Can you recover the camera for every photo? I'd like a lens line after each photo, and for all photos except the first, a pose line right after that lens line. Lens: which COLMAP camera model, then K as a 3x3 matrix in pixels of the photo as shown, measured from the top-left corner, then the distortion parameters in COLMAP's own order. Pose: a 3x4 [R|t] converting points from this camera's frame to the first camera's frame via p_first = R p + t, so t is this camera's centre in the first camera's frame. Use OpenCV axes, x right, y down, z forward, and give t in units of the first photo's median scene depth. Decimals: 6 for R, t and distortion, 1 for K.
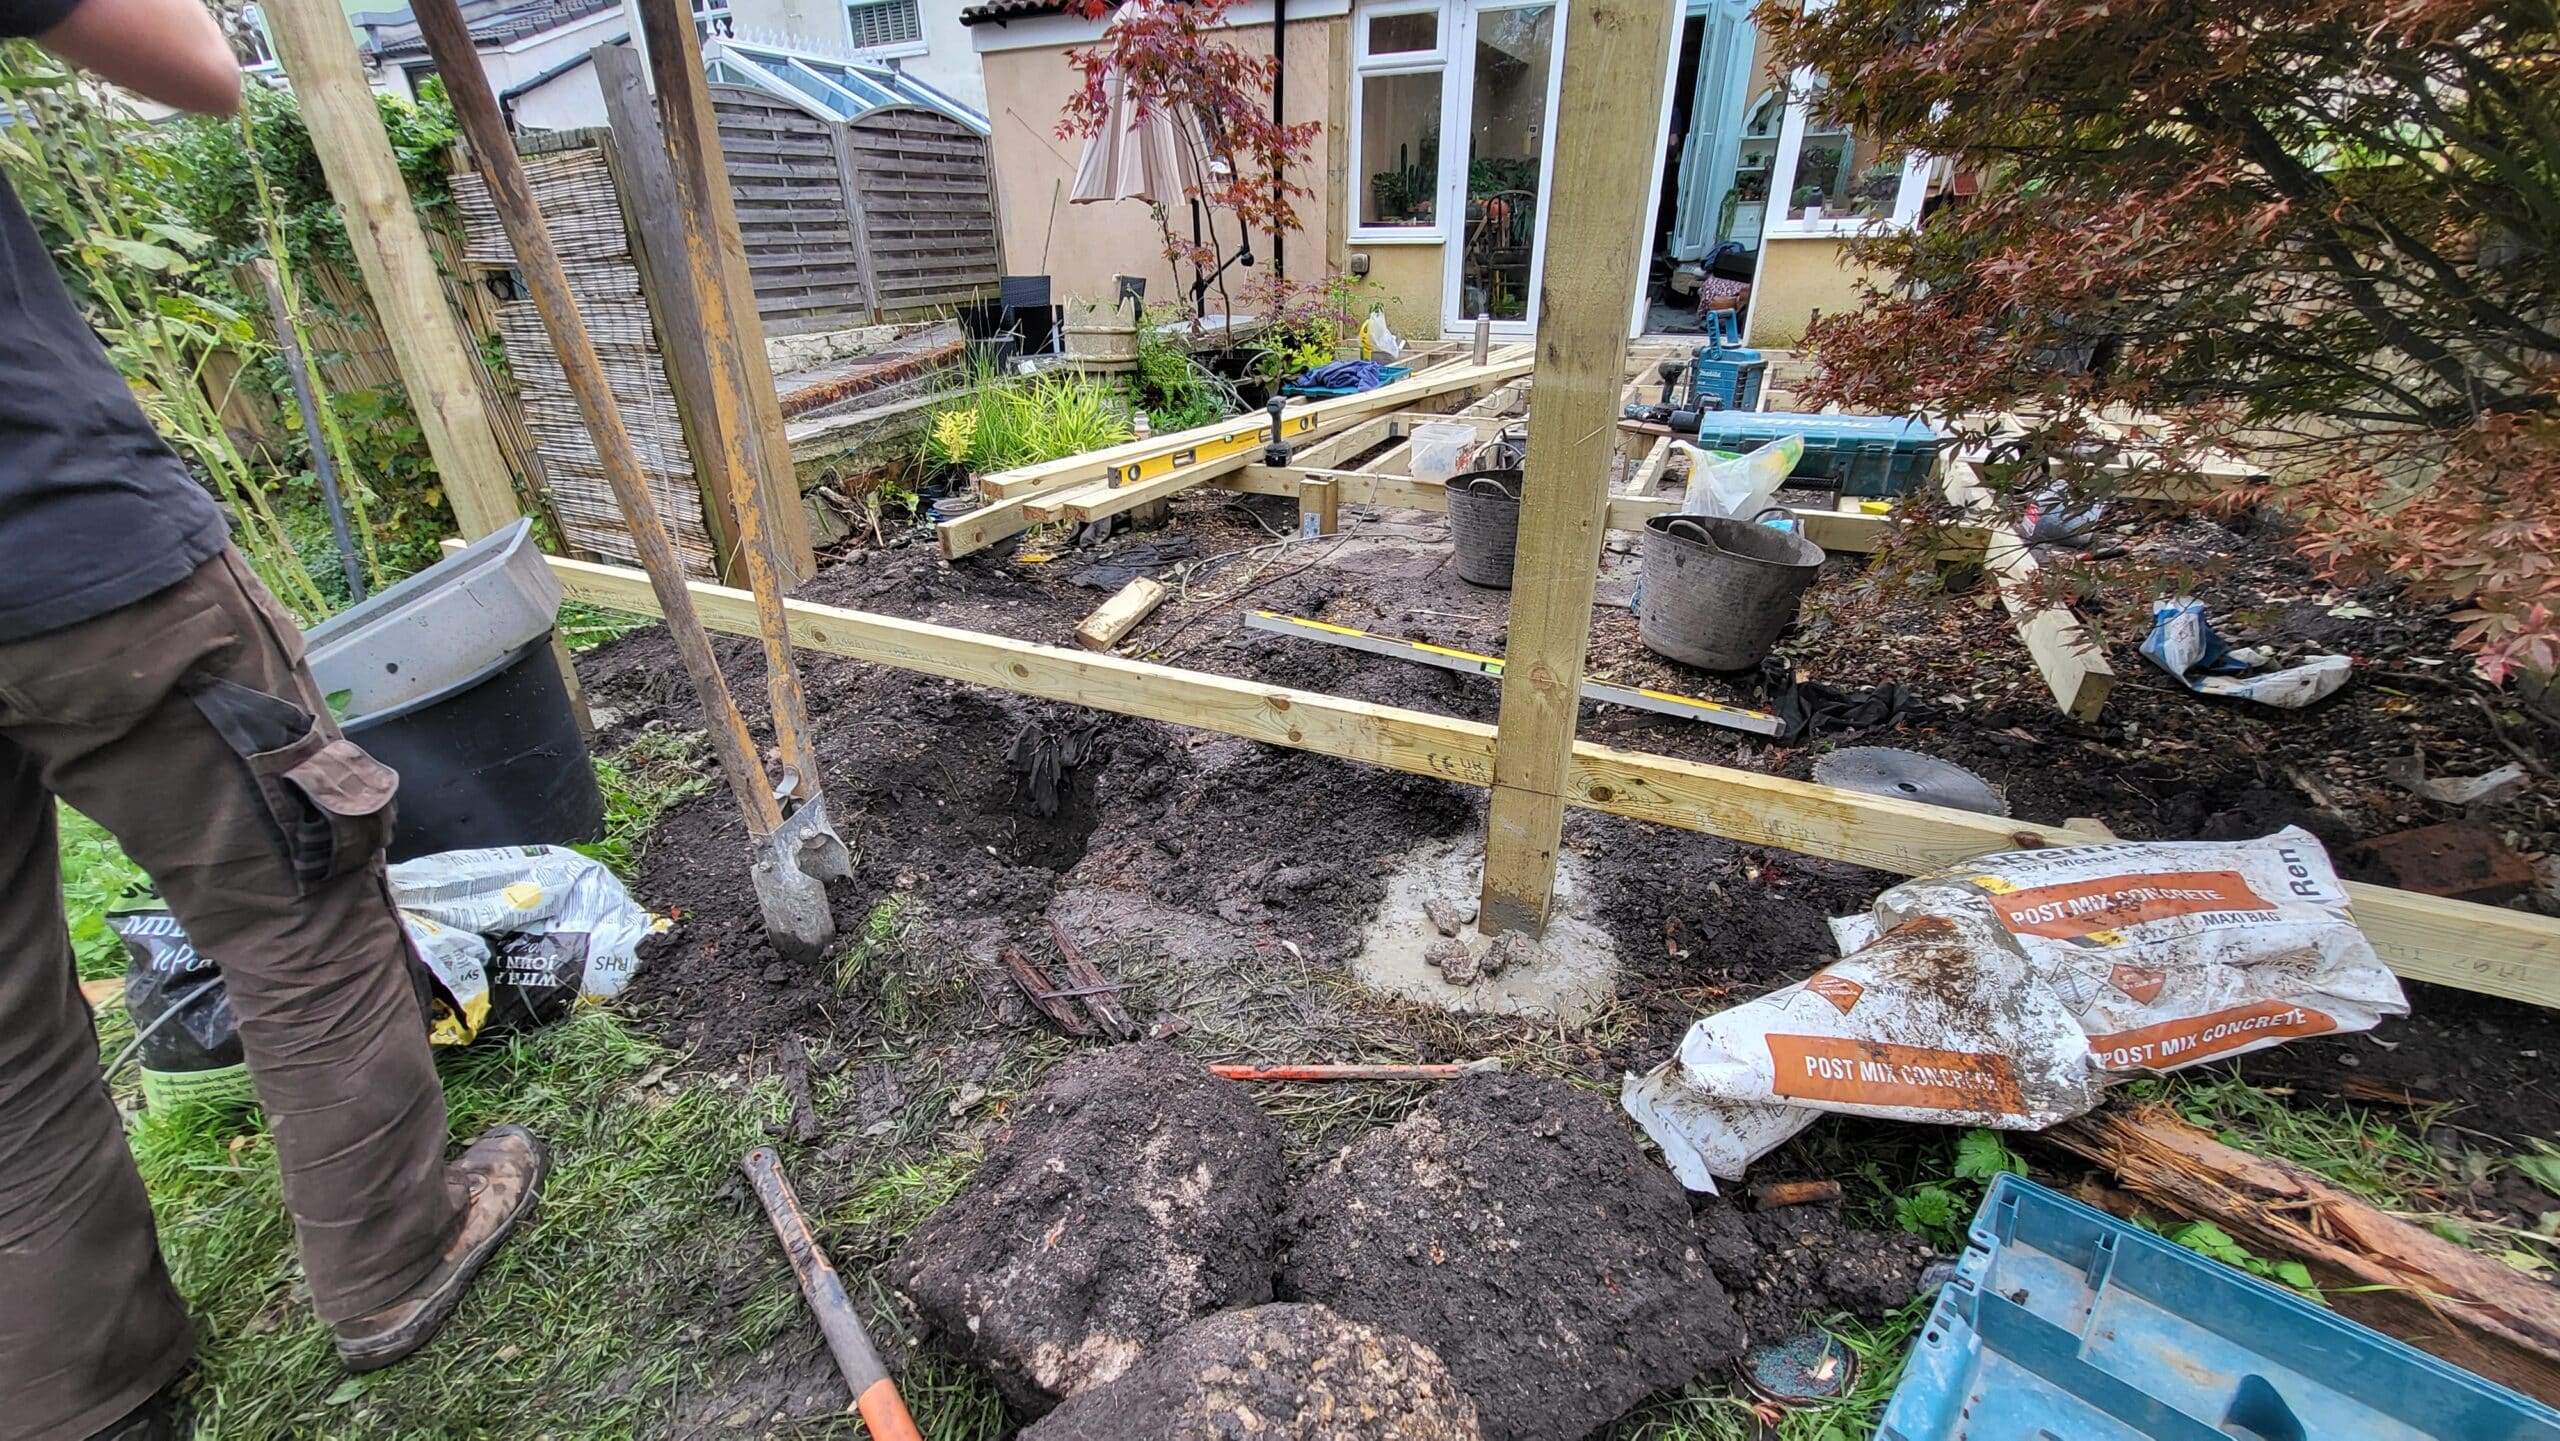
lens RADIAL K [[984.1, 0, 1280.0], [0, 984.1, 720.5], [0, 0, 1]] dist [0.001646, -0.000051]
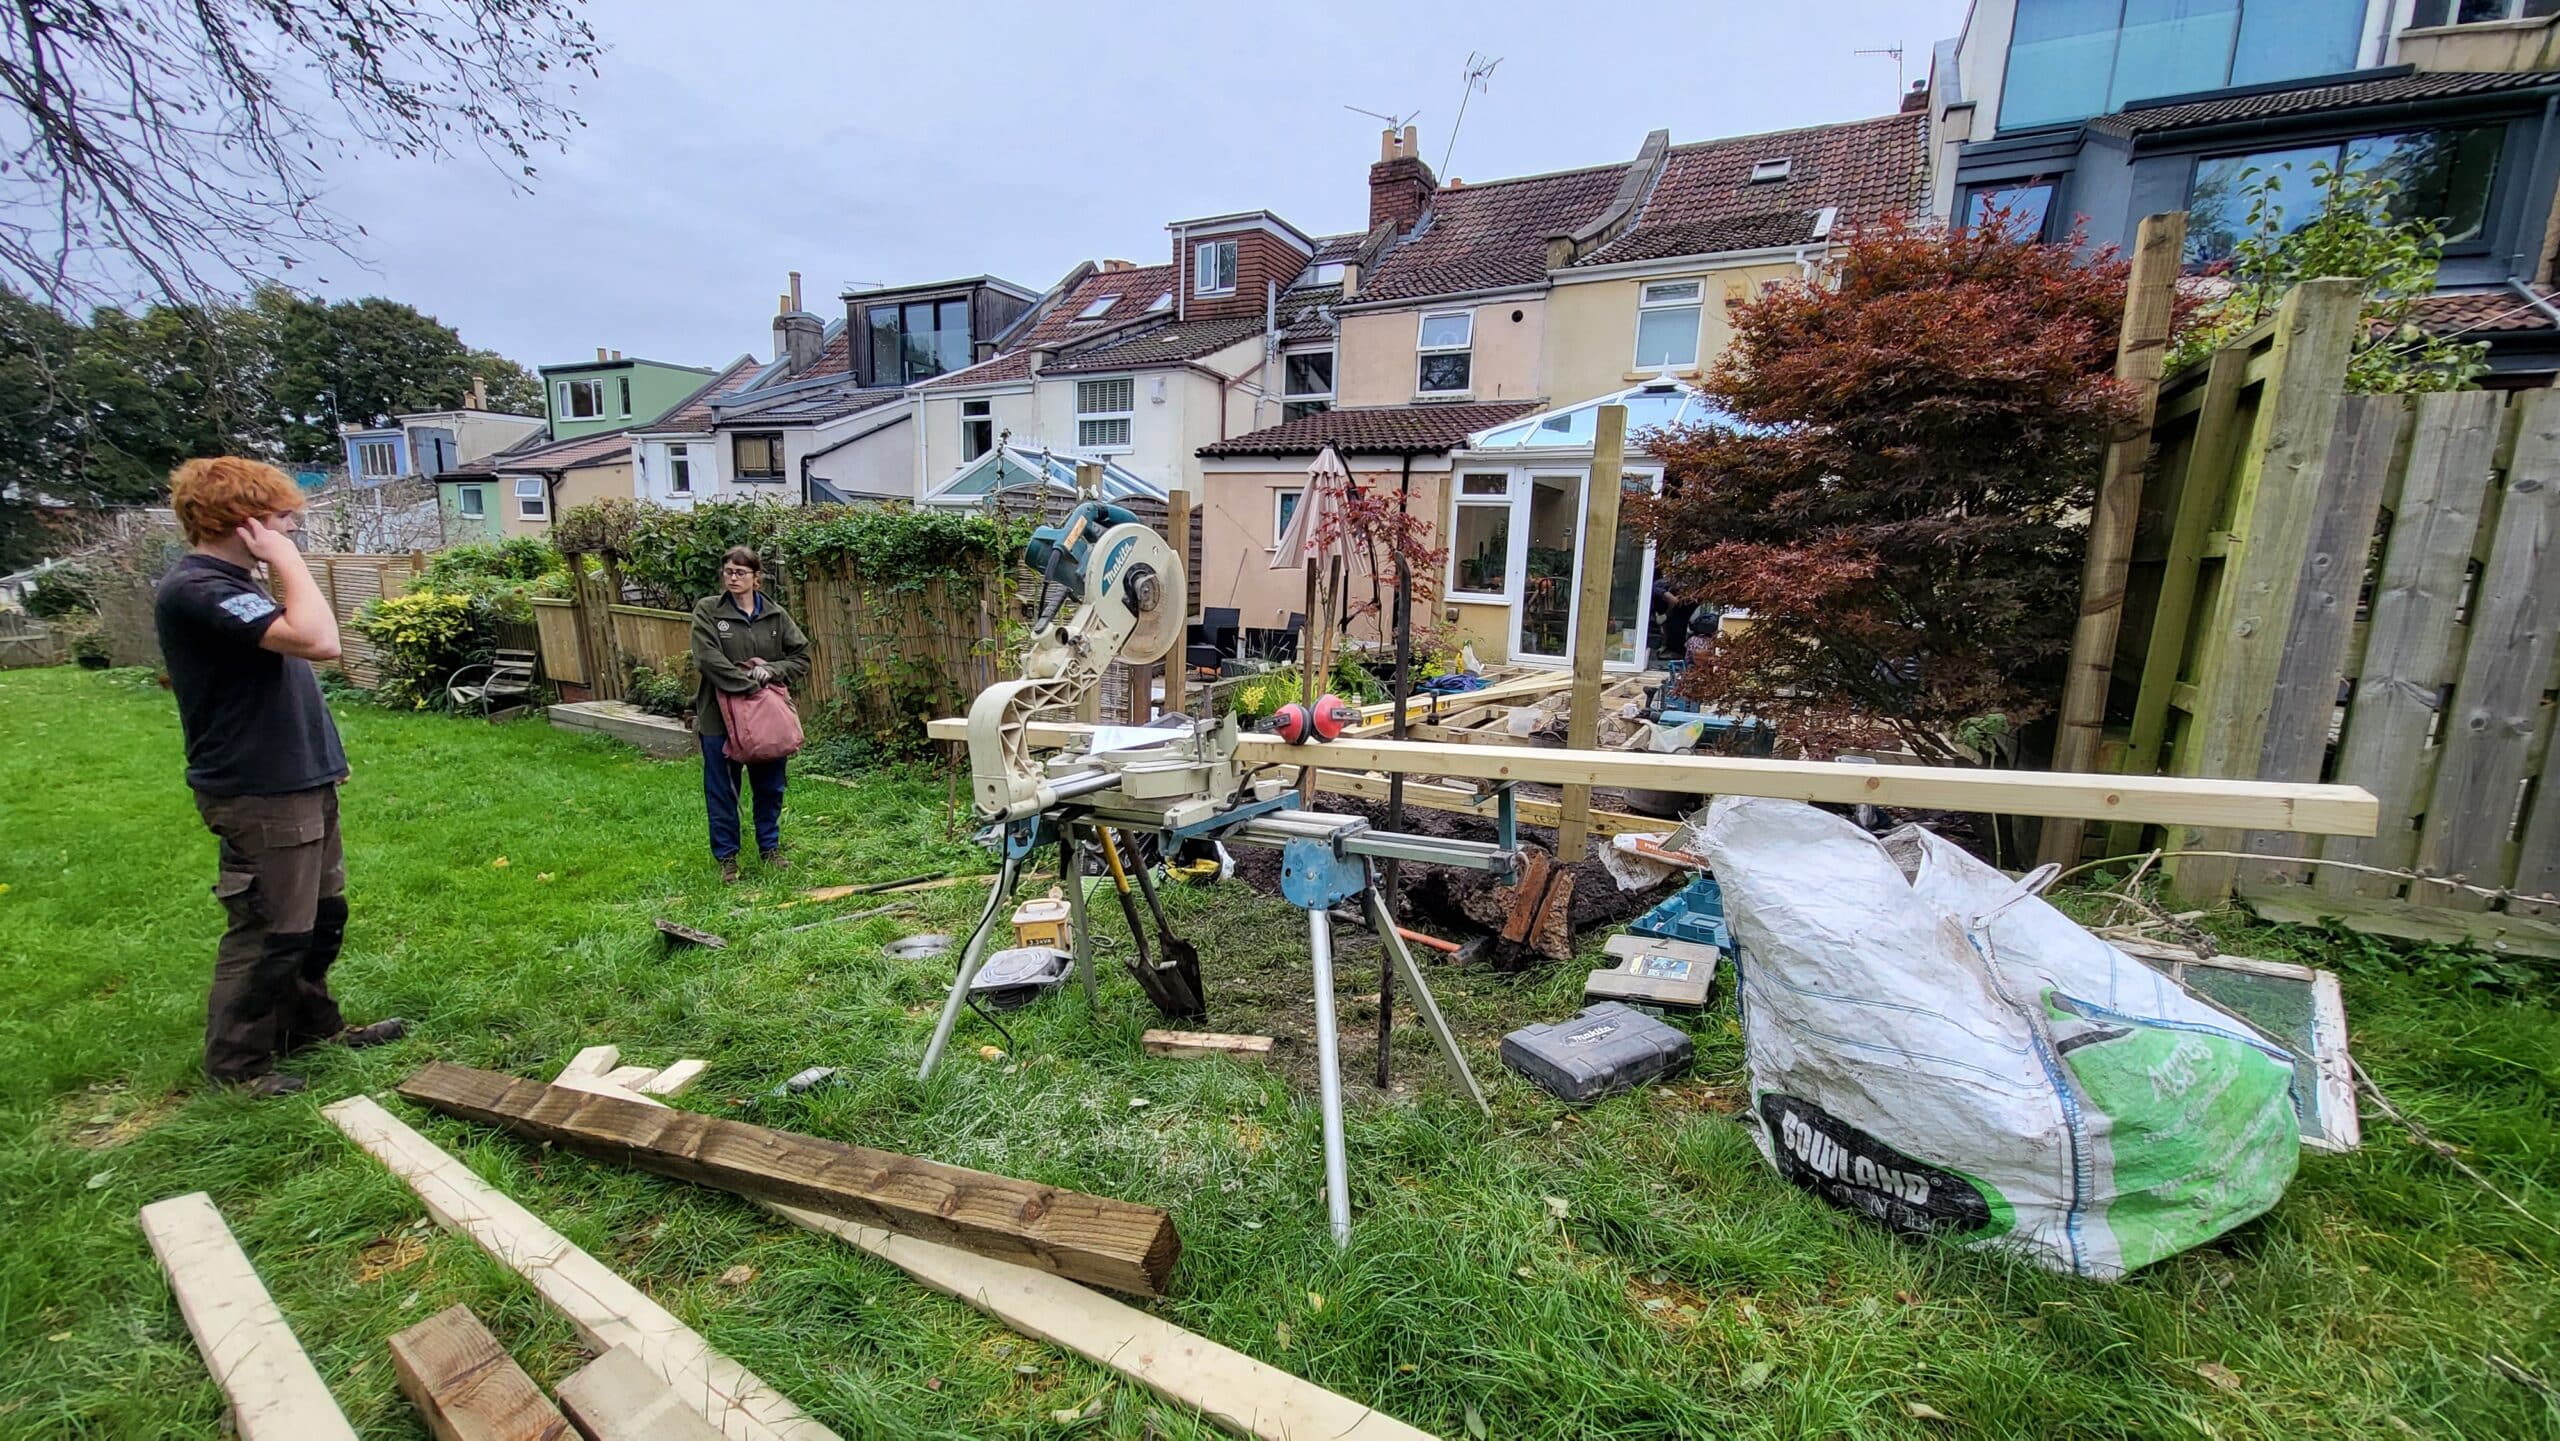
lens RADIAL K [[984.1, 0, 1280.0], [0, 984.1, 720.5], [0, 0, 1]] dist [0.001646, -0.000051]
pose [[0.997065, 0.060462, -0.046963, -0.101360], [-0.071636, 0.953212, -0.293691, 0.148360], [0.027009, 0.296193, 0.954746, -0.387936]]
